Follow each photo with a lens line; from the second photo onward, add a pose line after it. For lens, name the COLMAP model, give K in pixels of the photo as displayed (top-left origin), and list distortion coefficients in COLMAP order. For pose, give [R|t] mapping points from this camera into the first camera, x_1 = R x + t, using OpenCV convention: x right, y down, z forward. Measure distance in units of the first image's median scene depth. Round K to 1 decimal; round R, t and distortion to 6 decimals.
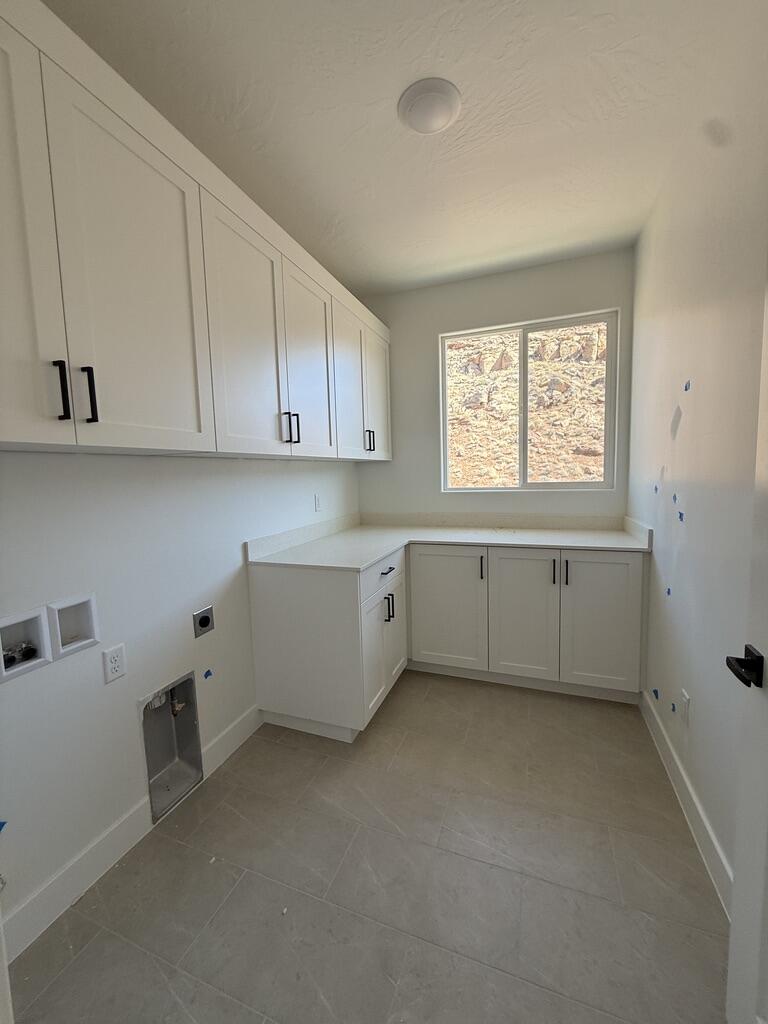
lens RADIAL K [[407.8, 0, 386.2], [0, 407.8, 509.3], [0, 0, 1]] dist [0.000814, -0.000224]
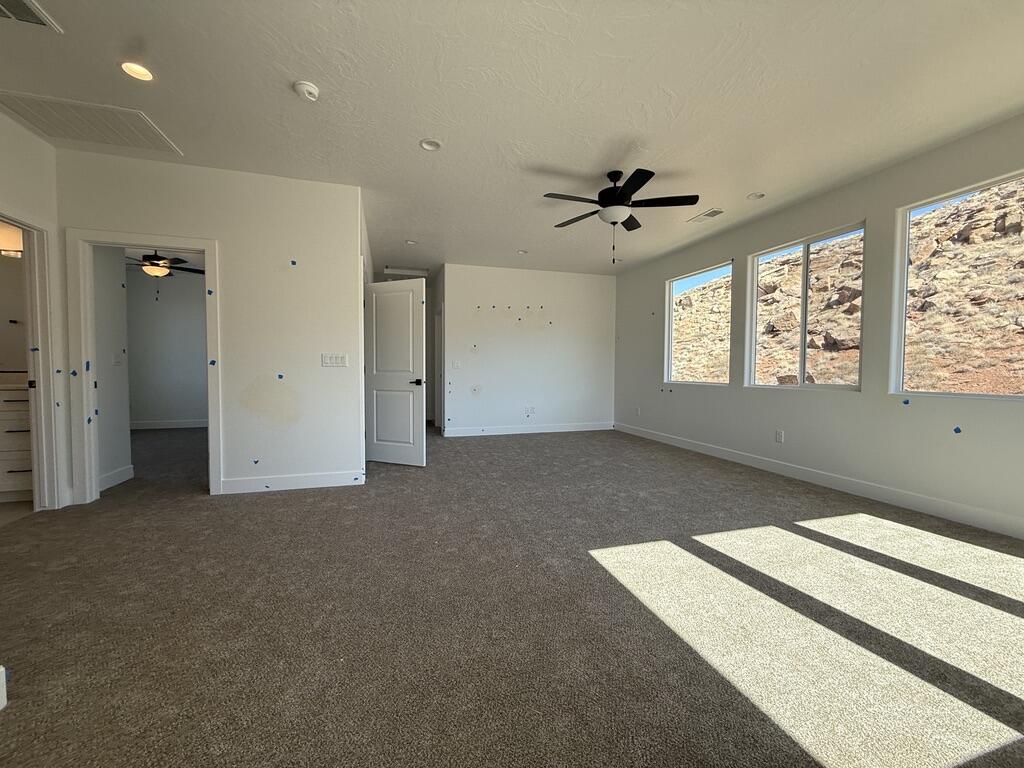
lens RADIAL K [[407.8, 0, 508.5], [0, 407.8, 385.9], [0, 0, 1]] dist [0.000814, -0.000224]
pose [[0.607340, 0.065466, -0.791740, 0.135120], [-0.096886, 0.995264, 0.007974, 0.010910], [0.788512, 0.071865, 0.610806, -0.071442]]
